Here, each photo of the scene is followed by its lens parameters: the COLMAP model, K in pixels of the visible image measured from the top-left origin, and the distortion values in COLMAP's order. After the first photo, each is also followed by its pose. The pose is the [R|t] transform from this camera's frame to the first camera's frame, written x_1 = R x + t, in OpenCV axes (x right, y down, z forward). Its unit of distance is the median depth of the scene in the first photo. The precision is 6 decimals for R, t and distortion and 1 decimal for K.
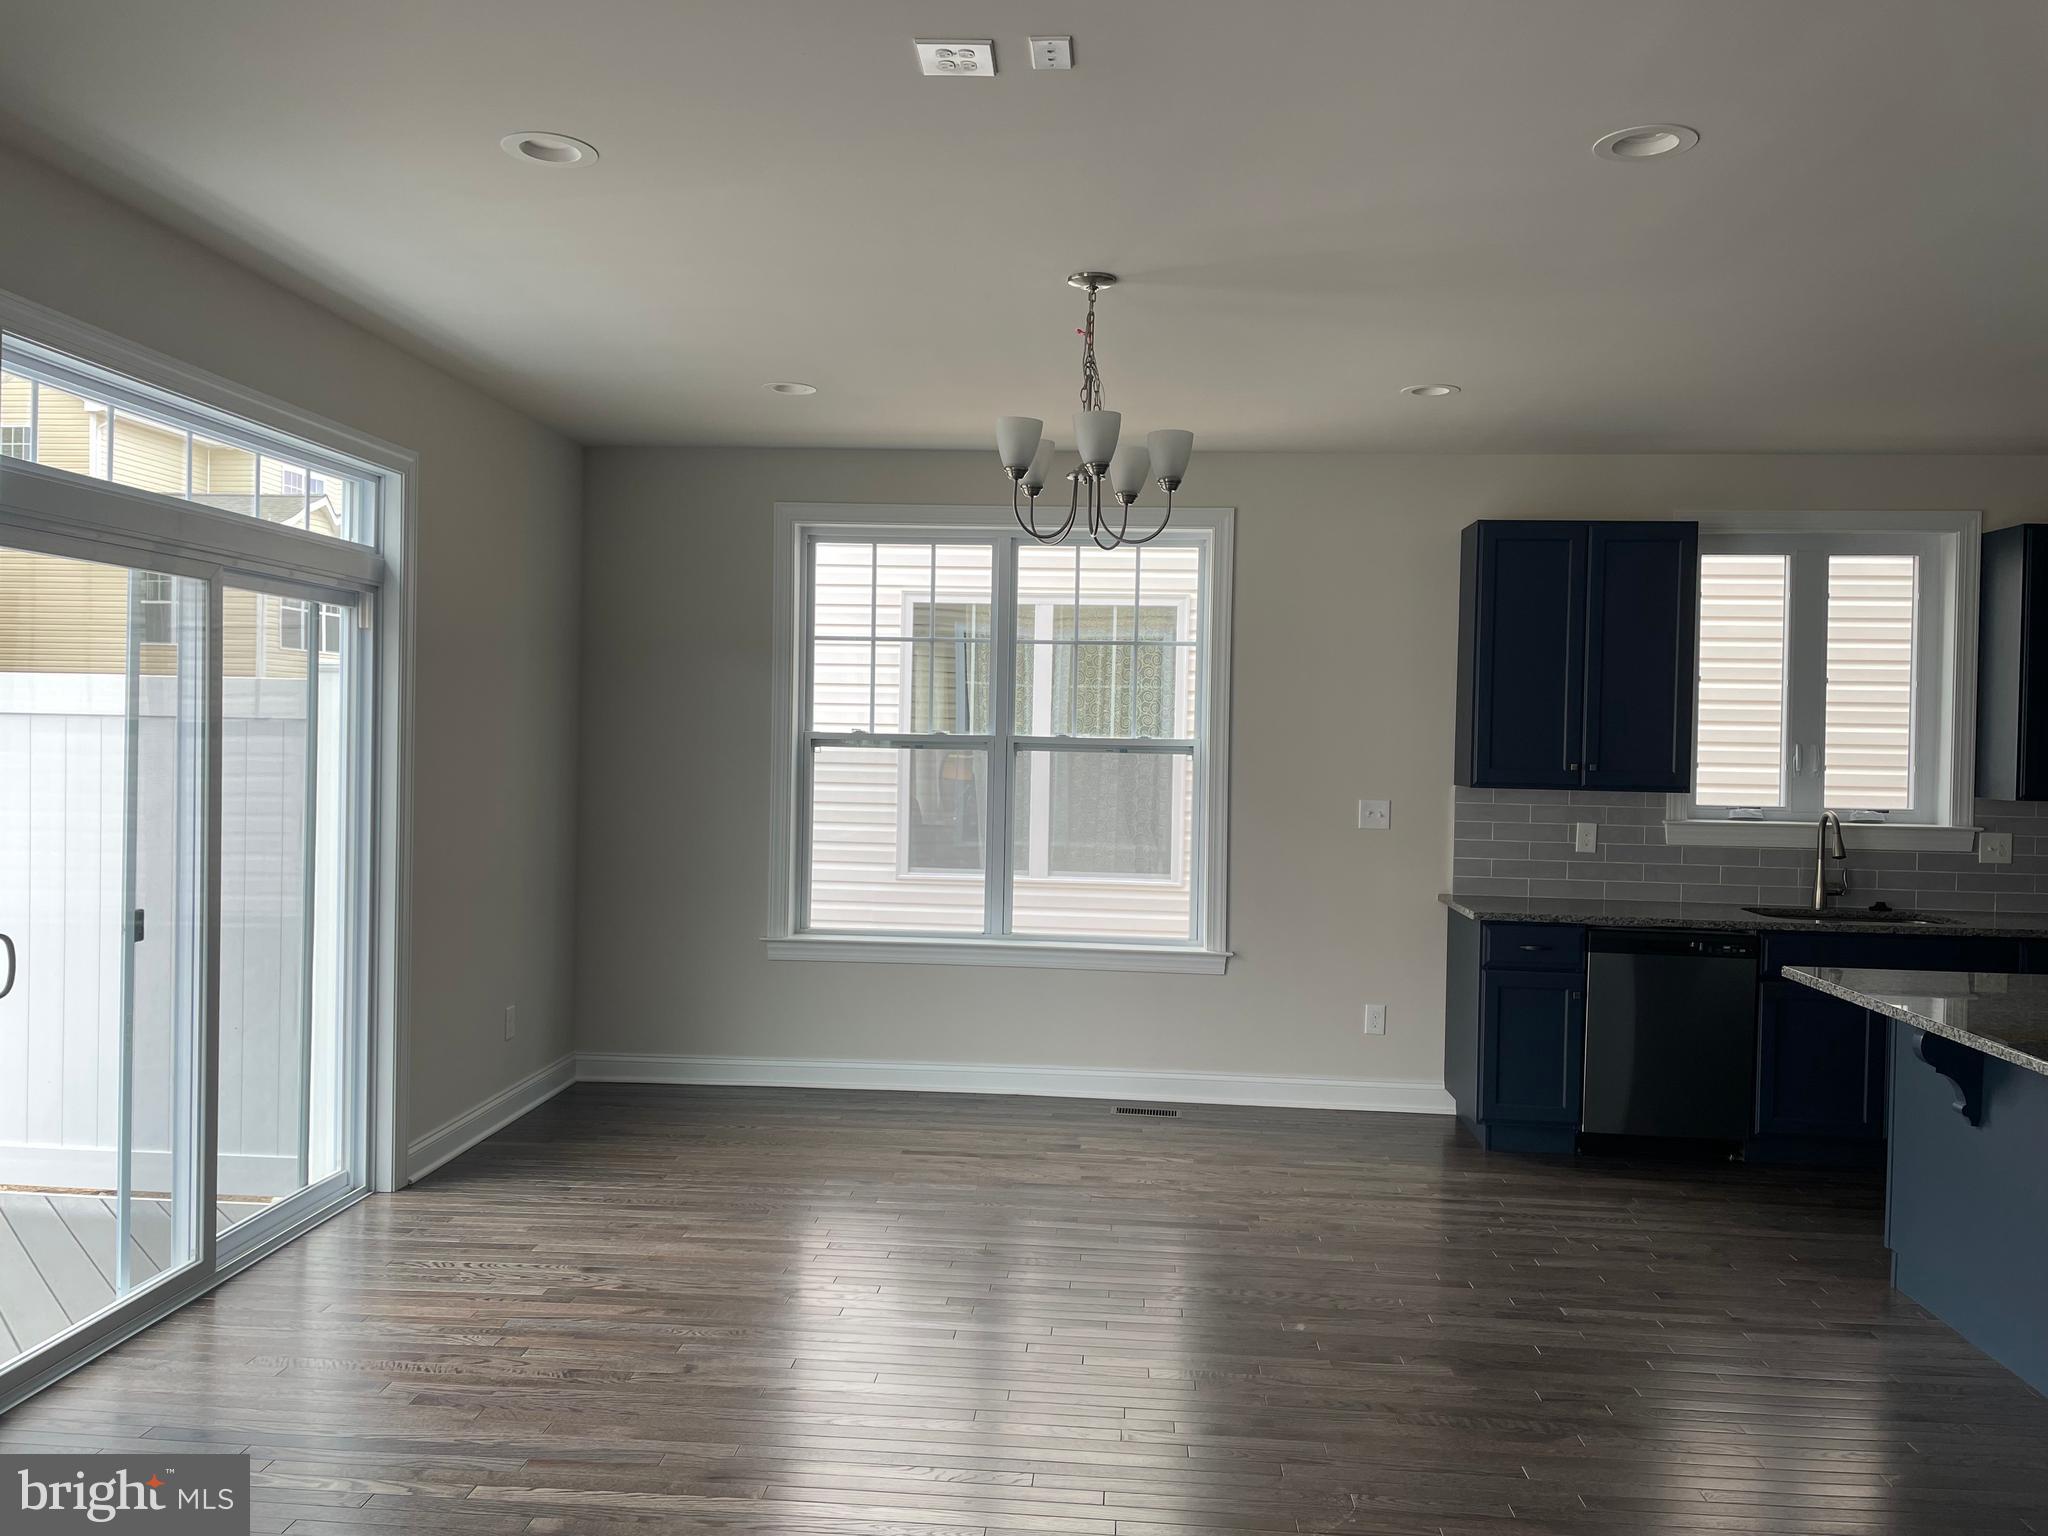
lens RADIAL K [[1565.1, 0, 1013.6], [0, 1565.1, 758.0], [0, 0, 1]] dist [0.052255, -0.007054]
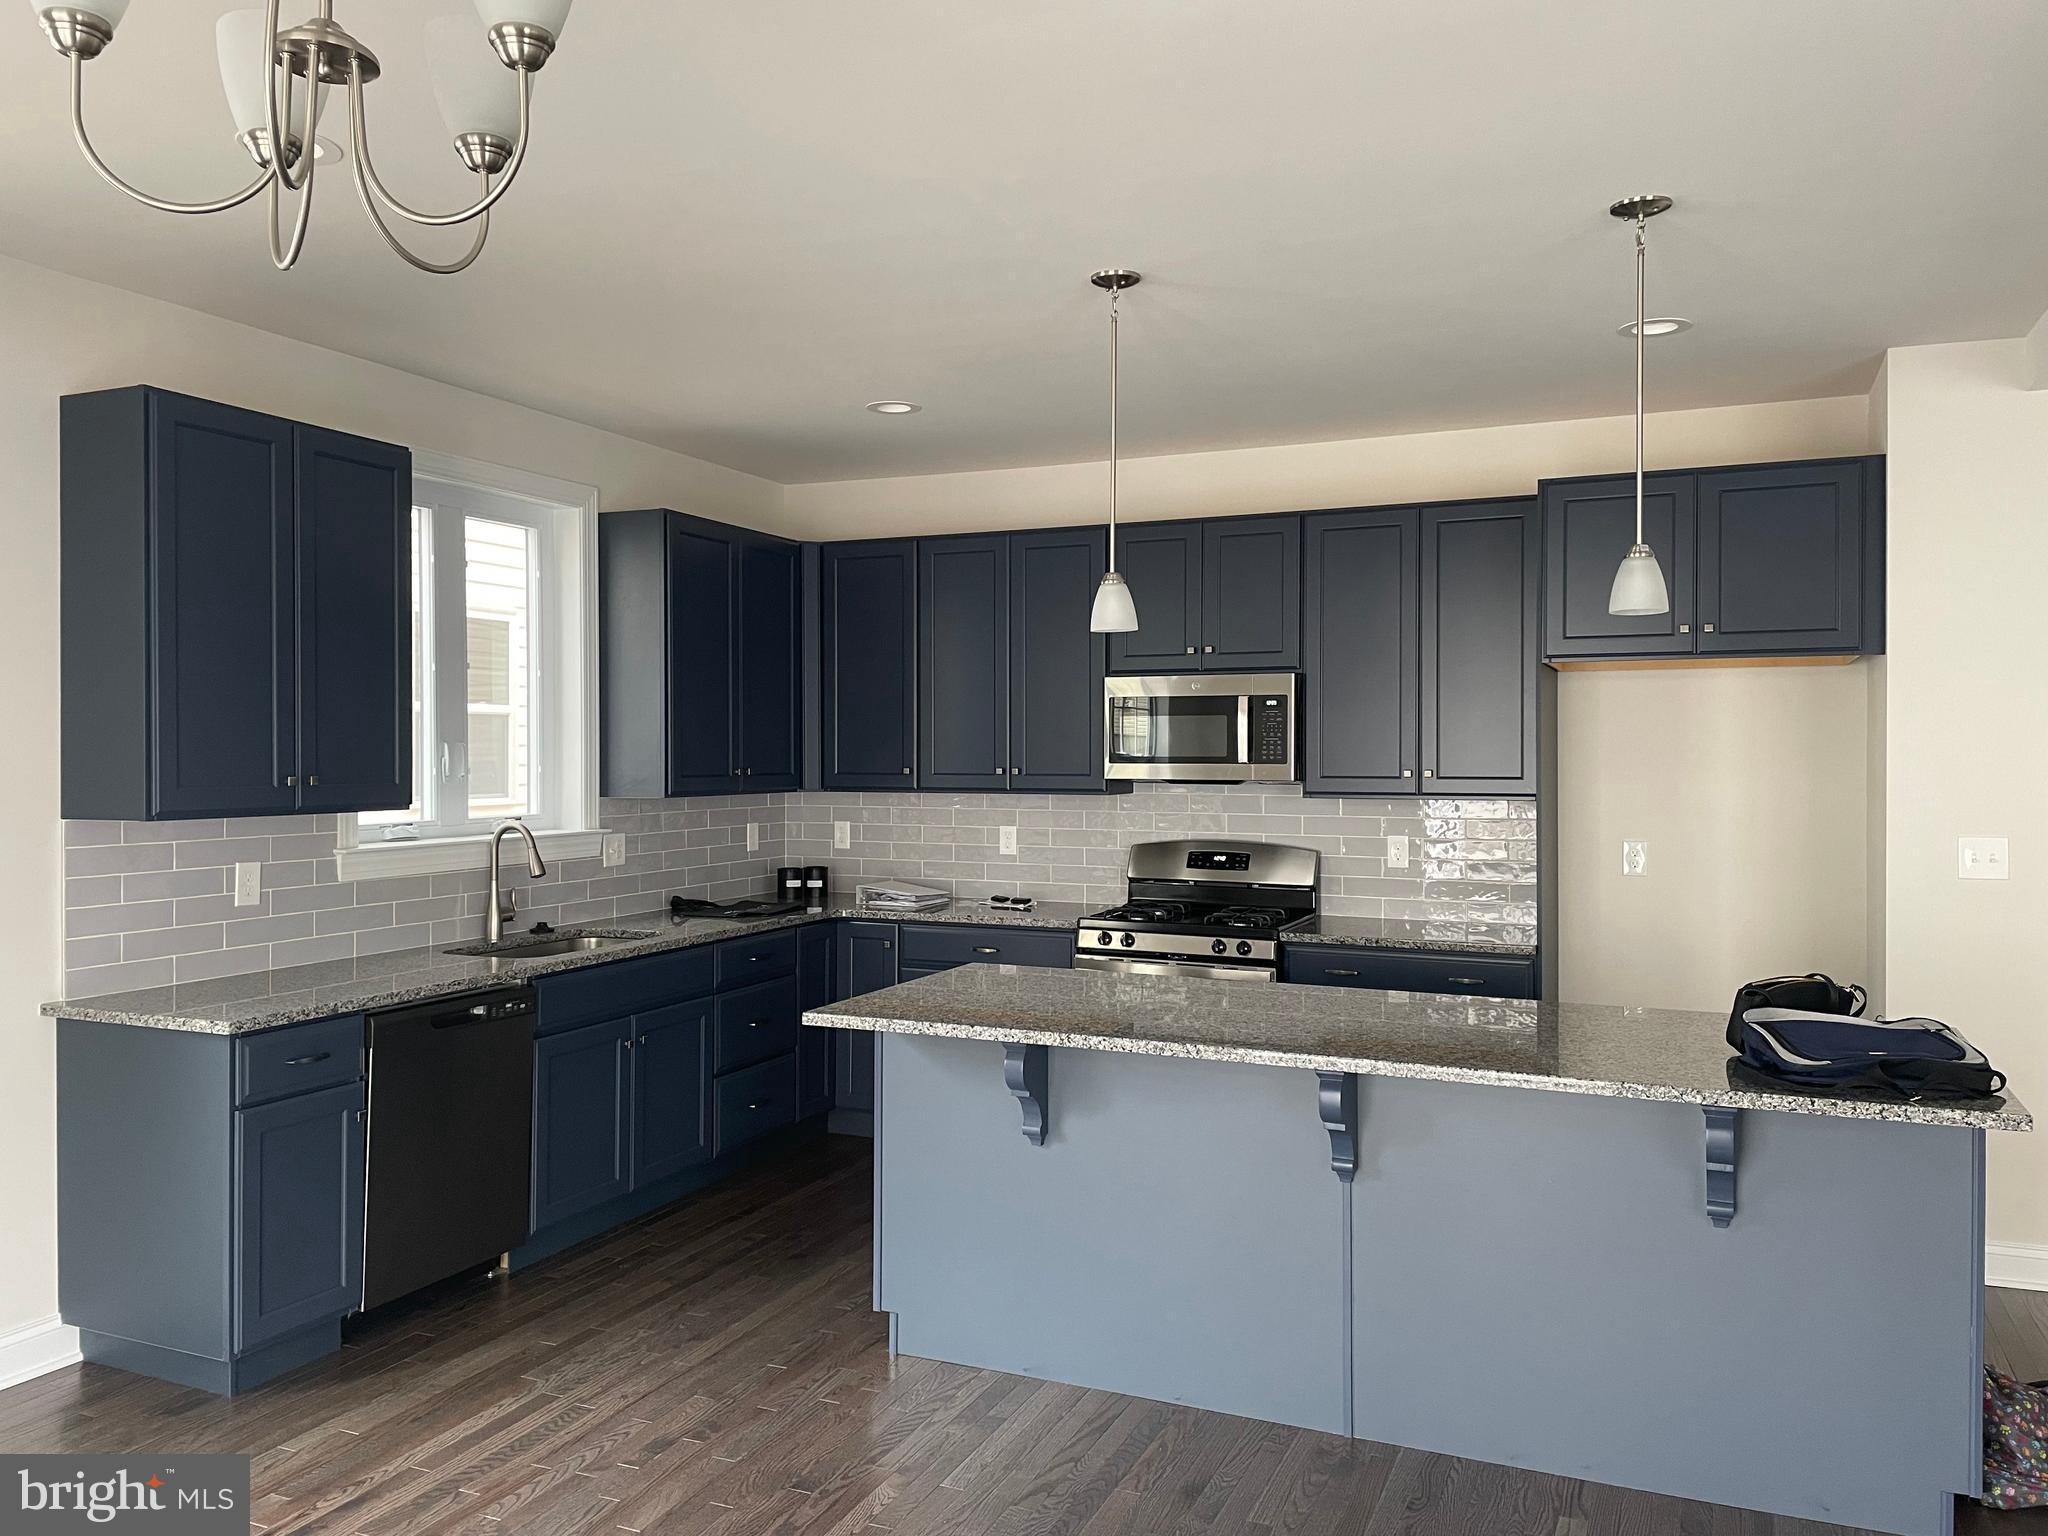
lens RADIAL K [[1565.1, 0, 1013.6], [0, 1565.1, 758.0], [0, 0, 1]] dist [0.052255, -0.007054]
pose [[0.336519, -0.026325, 0.941309, -0.177550], [0.019200, 0.999593, 0.021090, -0.012720], [-0.941481, 0.010976, 0.336887, 0.464484]]
